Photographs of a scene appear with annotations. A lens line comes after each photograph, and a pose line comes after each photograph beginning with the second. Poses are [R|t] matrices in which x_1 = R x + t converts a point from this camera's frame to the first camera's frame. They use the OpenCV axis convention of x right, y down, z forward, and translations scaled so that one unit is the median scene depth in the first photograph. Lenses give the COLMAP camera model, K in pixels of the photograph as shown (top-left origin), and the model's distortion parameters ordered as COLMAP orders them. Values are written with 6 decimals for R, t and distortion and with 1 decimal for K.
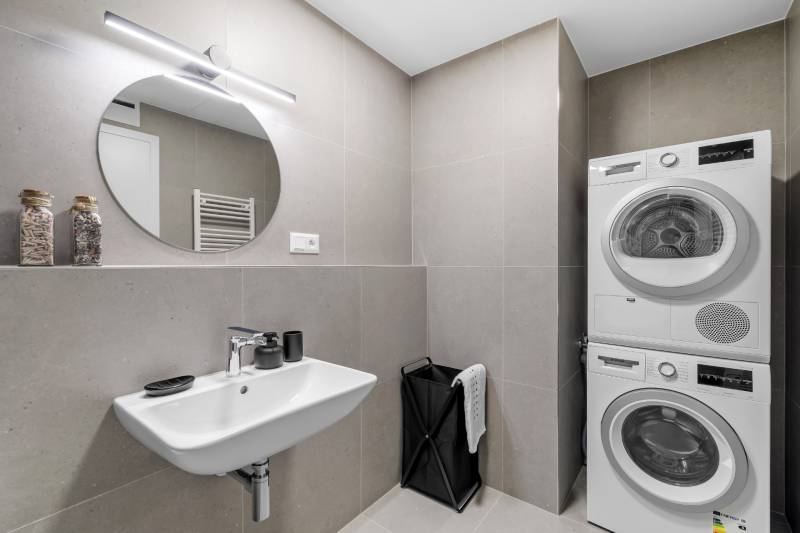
lens RADIAL K [[352.7, 0, 395.4], [0, 352.7, 266.6], [0, 0, 1]] dist [0.000980, 0.000257]
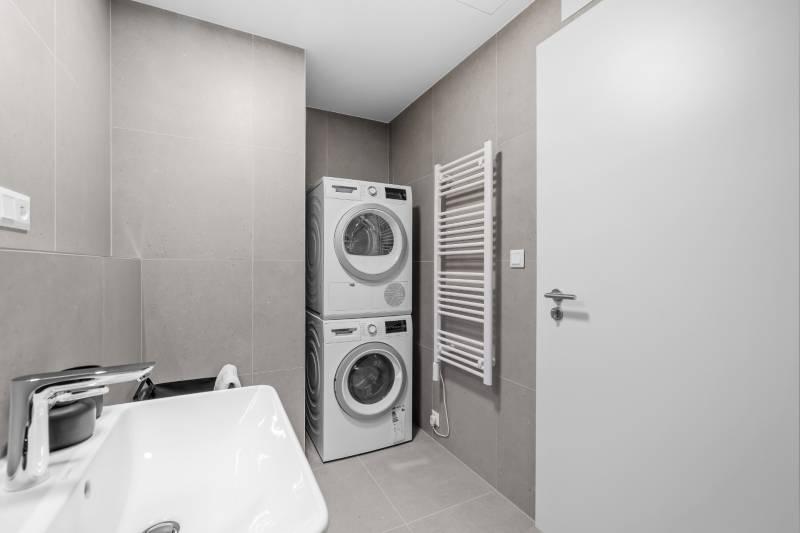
lens RADIAL K [[352.7, 0, 395.4], [0, 352.7, 266.6], [0, 0, 1]] dist [0.000980, 0.000257]
pose [[0.419288, -0.000228, 0.907853, -0.547894], [0.002206, 0.999997, -0.000767, 0.024659], [-0.907851, 0.002324, 0.419287, 0.262833]]
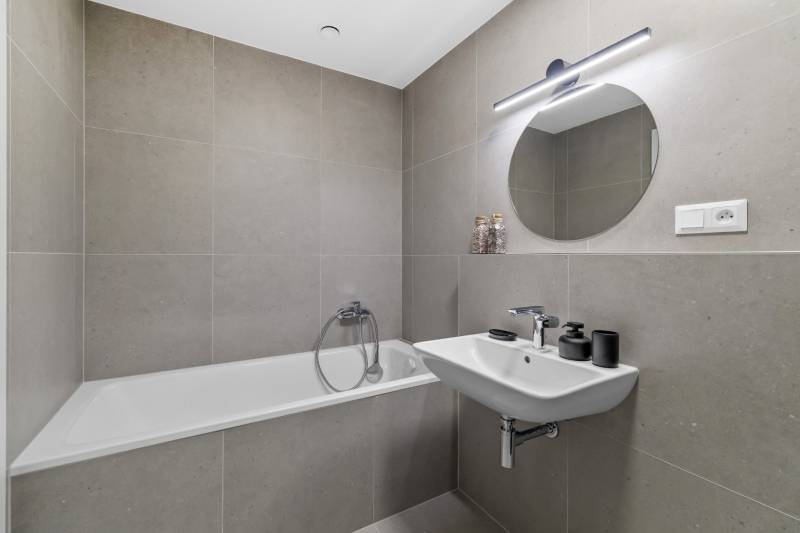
lens RADIAL K [[347.8, 0, 398.0], [0, 347.8, 259.2], [0, 0, 1]] dist [0.000895, 0.000021]
pose [[-0.353231, 0.004639, -0.935525, 0.594336], [-0.006493, 0.999951, 0.007410, 0.009662], [0.935514, 0.008692, -0.353184, 0.753066]]
